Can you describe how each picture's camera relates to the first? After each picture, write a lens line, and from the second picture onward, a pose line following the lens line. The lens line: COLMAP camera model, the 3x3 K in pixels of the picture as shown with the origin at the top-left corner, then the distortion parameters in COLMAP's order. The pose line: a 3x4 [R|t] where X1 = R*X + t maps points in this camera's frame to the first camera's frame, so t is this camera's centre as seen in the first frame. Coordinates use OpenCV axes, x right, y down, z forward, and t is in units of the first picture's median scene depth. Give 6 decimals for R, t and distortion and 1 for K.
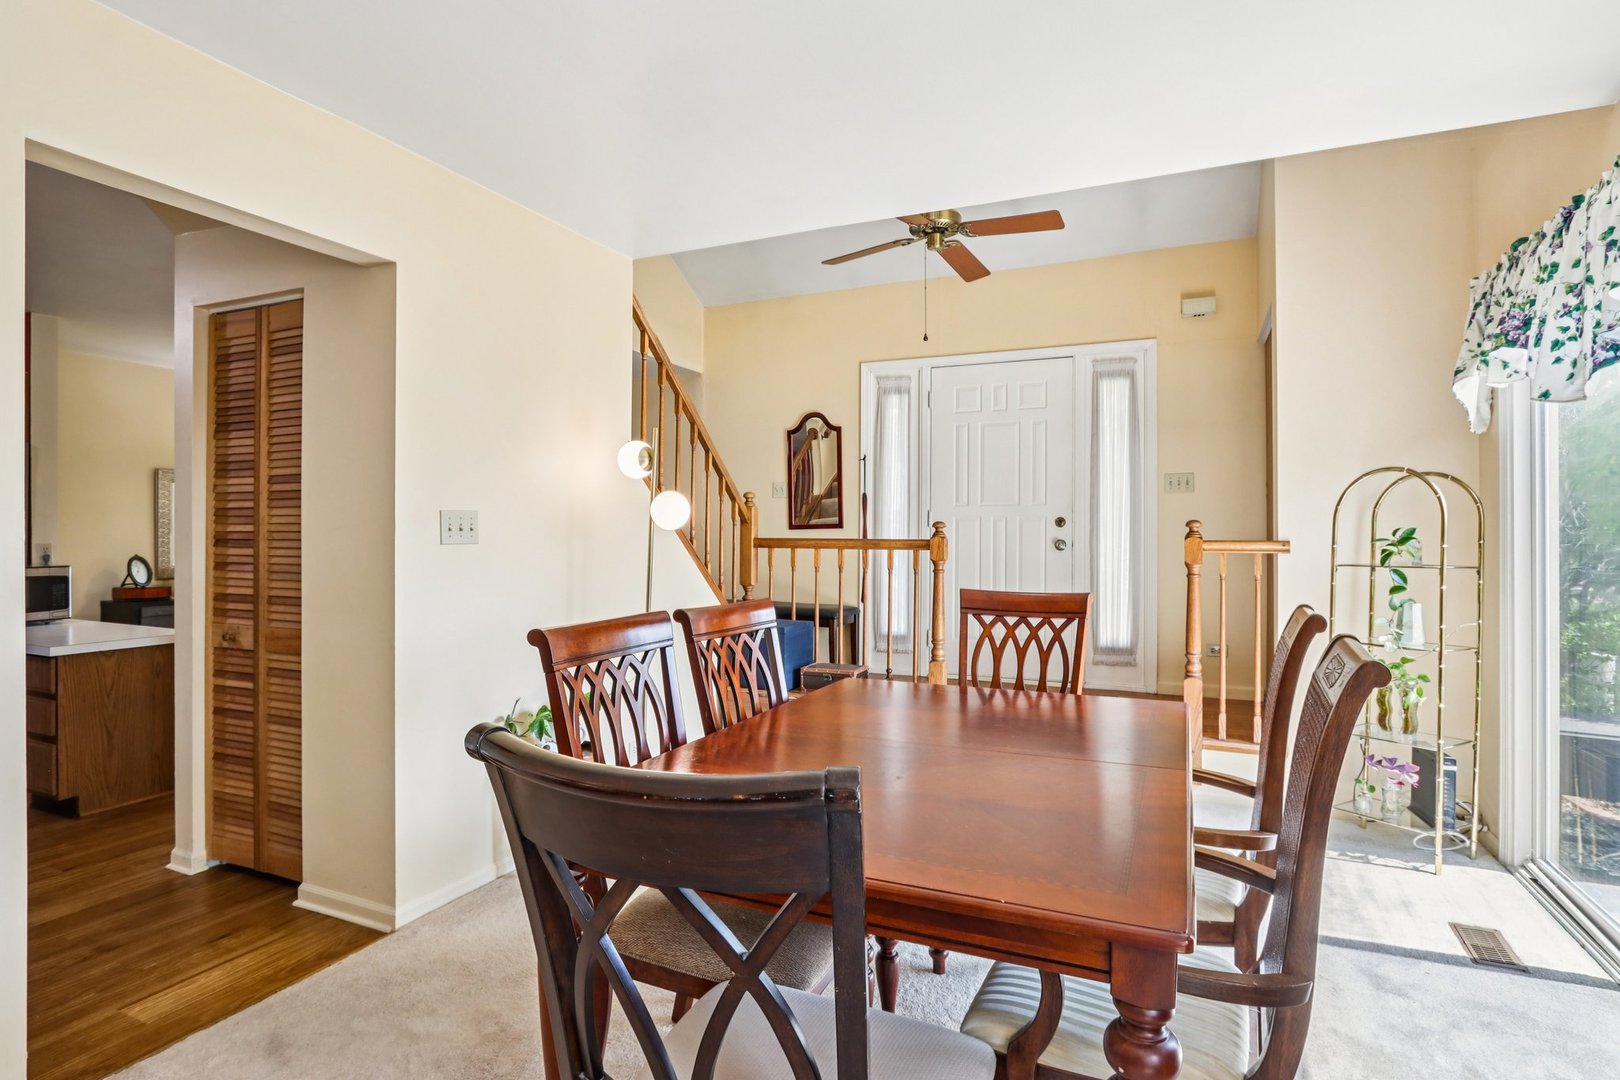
lens RADIAL K [[852.1, 0, 799.9], [0, 852.1, 530.9], [0, 0, 1]] dist [0.000401, 0.002292]
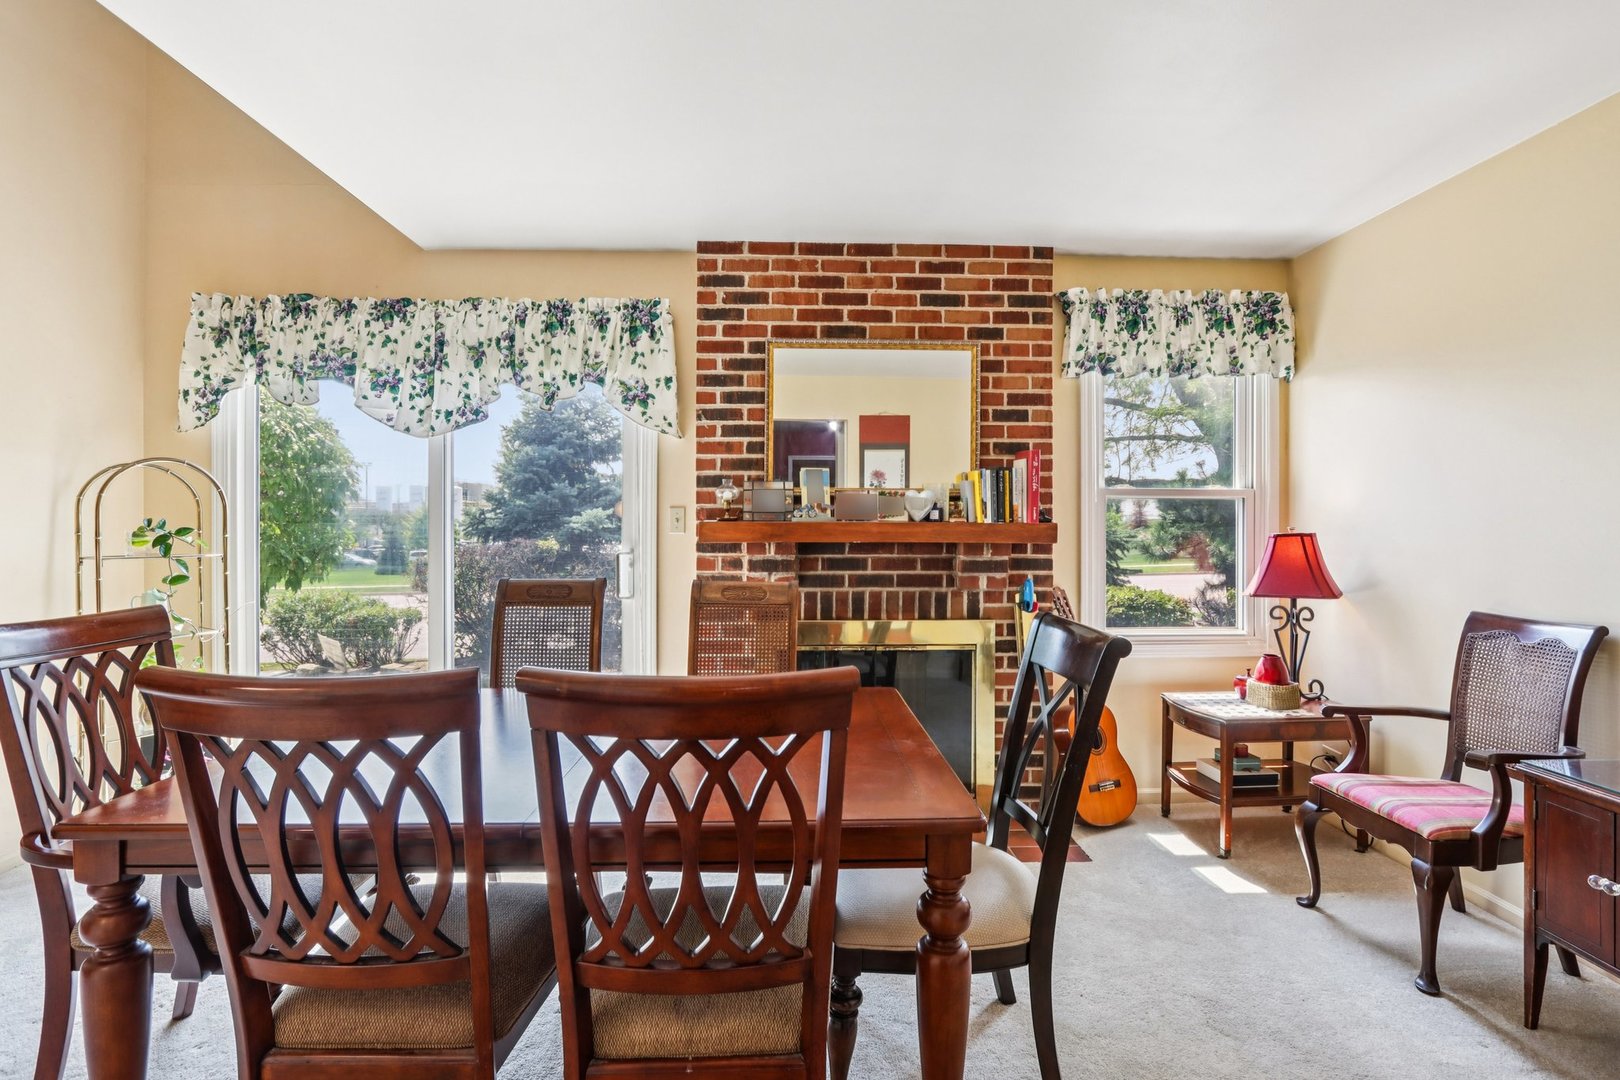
lens RADIAL K [[759.2, 0, 807.5], [0, 759.2, 523.6], [0, 0, 1]] dist [-0.015238, 0.000575]
pose [[-0.439723, 0.004764, 0.898121, -0.287440], [-0.011780, 0.999869, -0.011072, 0.003522], [-0.898056, -0.015449, -0.439609, 0.472081]]
